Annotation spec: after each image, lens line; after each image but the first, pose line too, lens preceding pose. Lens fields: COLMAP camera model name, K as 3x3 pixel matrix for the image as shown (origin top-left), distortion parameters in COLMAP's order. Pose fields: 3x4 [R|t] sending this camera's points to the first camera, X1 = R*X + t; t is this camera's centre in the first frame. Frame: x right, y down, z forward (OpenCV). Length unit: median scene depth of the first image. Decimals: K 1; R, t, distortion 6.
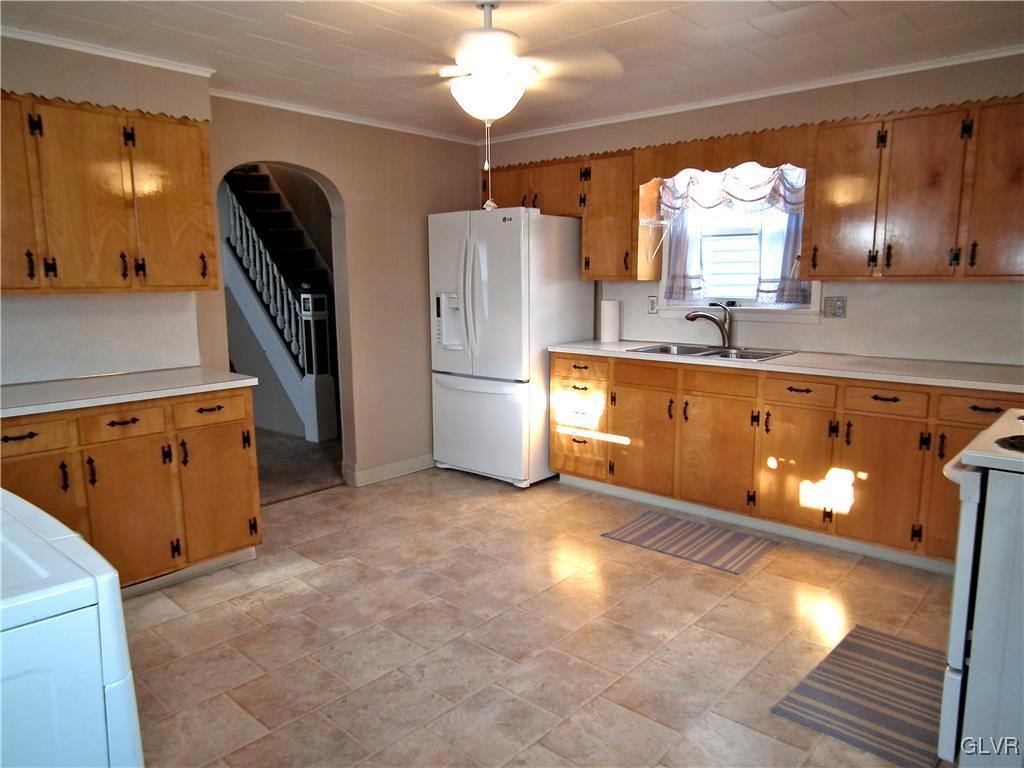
lens RADIAL K [[701.9, 0, 518.7], [0, 701.9, 388.0], [0, 0, 1]] dist [-0.002444, 0.000621]
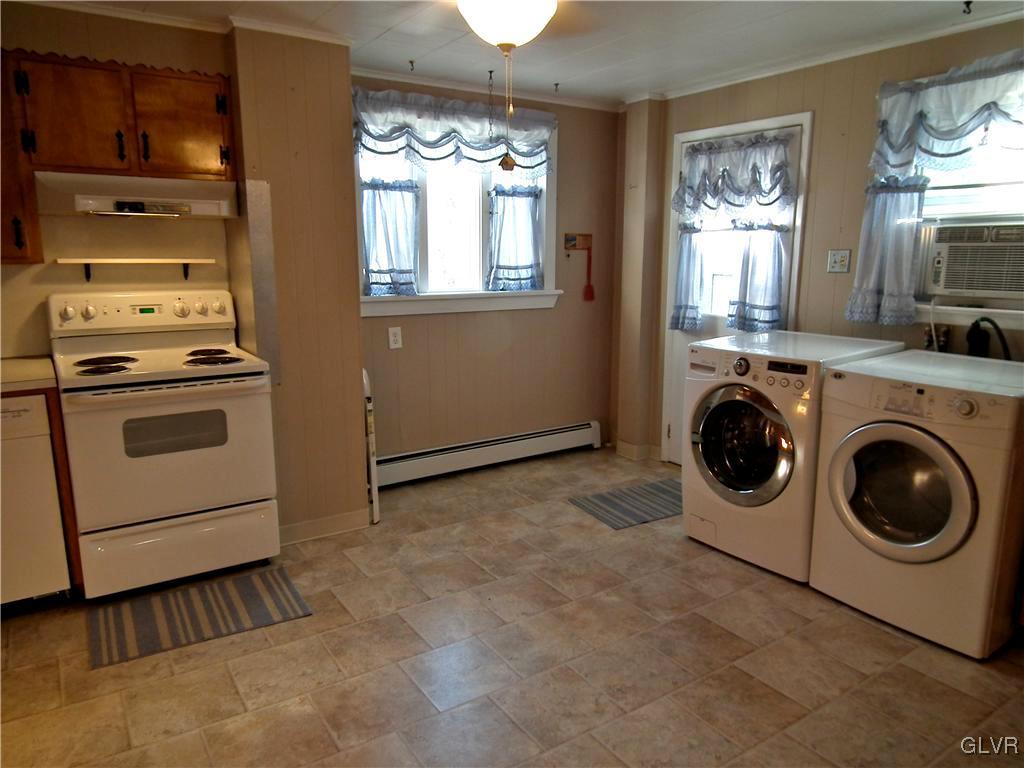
lens RADIAL K [[701.9, 0, 518.7], [0, 701.9, 388.0], [0, 0, 1]] dist [-0.002444, 0.000621]
pose [[-0.970596, -0.039887, 0.237387, -0.159534], [0.043087, 0.941460, 0.334361, -0.184821], [-0.236827, 0.334758, -0.912058, 1.151272]]
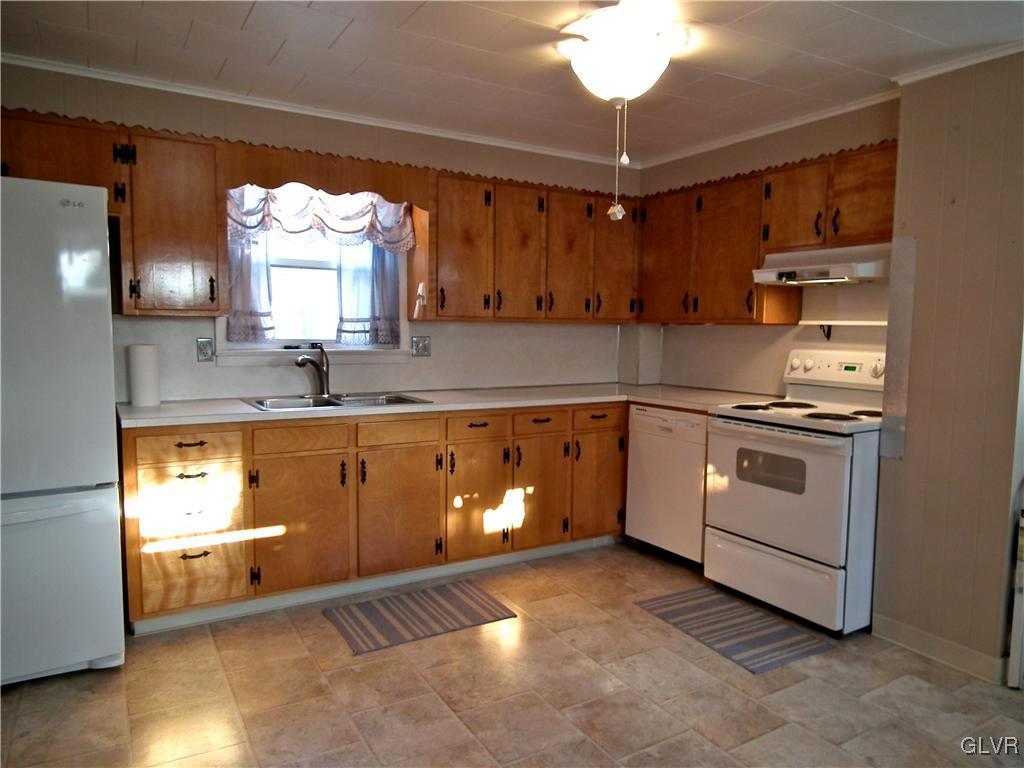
lens RADIAL K [[702.8, 0, 512.0], [0, 702.8, 384.0], [0, 0, 1]] dist [0.003638, -0.004574]
pose [[0.294866, -0.068271, 0.953097, -0.530010], [0.137222, 0.990131, 0.028470, -0.073752], [-0.945634, 0.122390, 0.301324, 0.588684]]
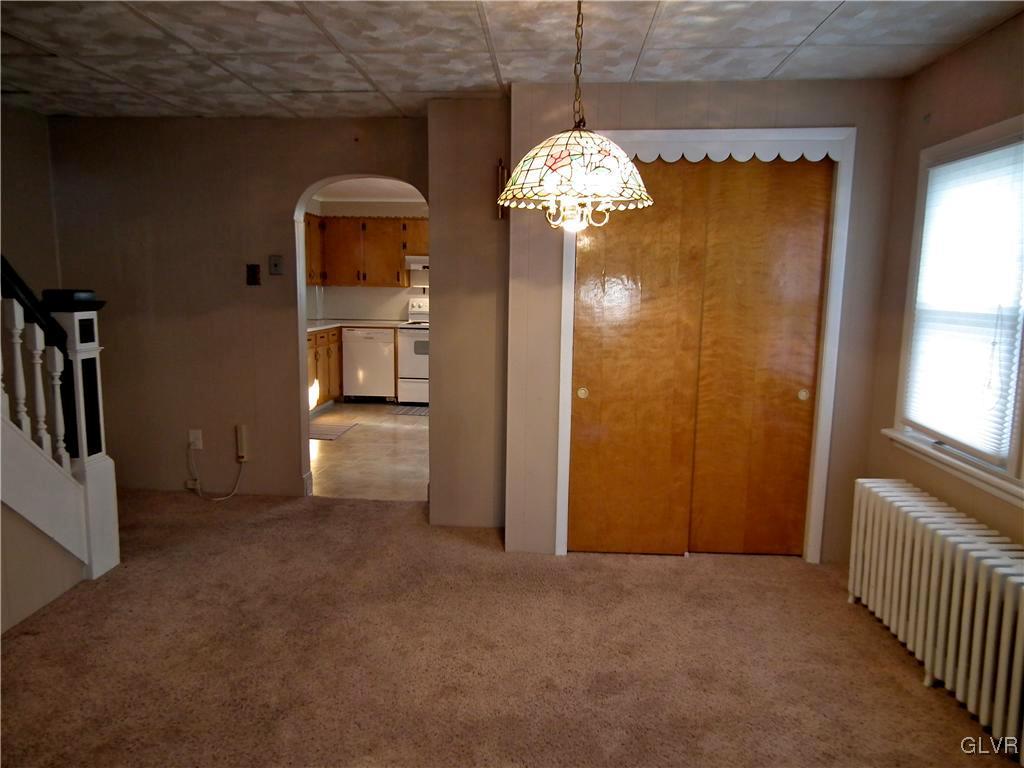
lens RADIAL K [[702.8, 0, 512.0], [0, 702.8, 384.0], [0, 0, 1]] dist [0.003638, -0.004574]
pose [[-0.615119, -0.114910, 0.780016, -1.437200], [0.111278, 0.966766, 0.230175, -0.256266], [-0.780542, 0.228383, -0.581889, 1.628894]]
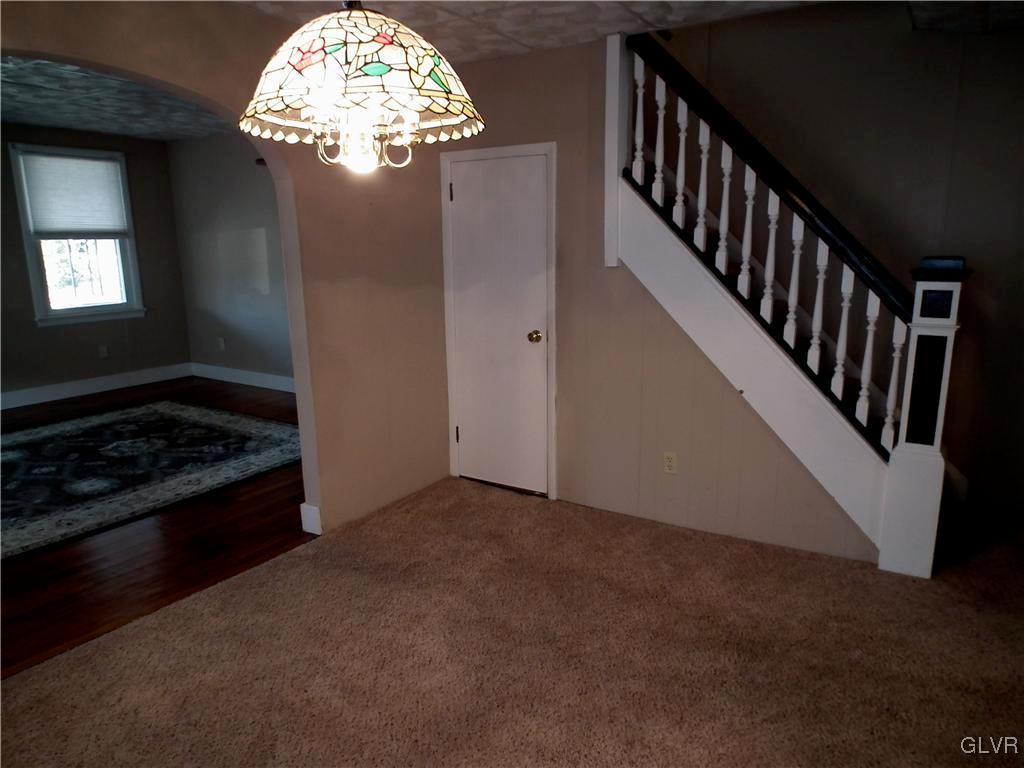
lens RADIAL K [[701.9, 0, 518.7], [0, 701.9, 388.0], [0, 0, 1]] dist [-0.002444, 0.000621]
pose [[0.984049, -0.036353, 0.174144, -1.021235], [0.028081, 0.998368, 0.049730, -0.142115], [-0.175668, -0.044047, 0.983464, 0.872989]]
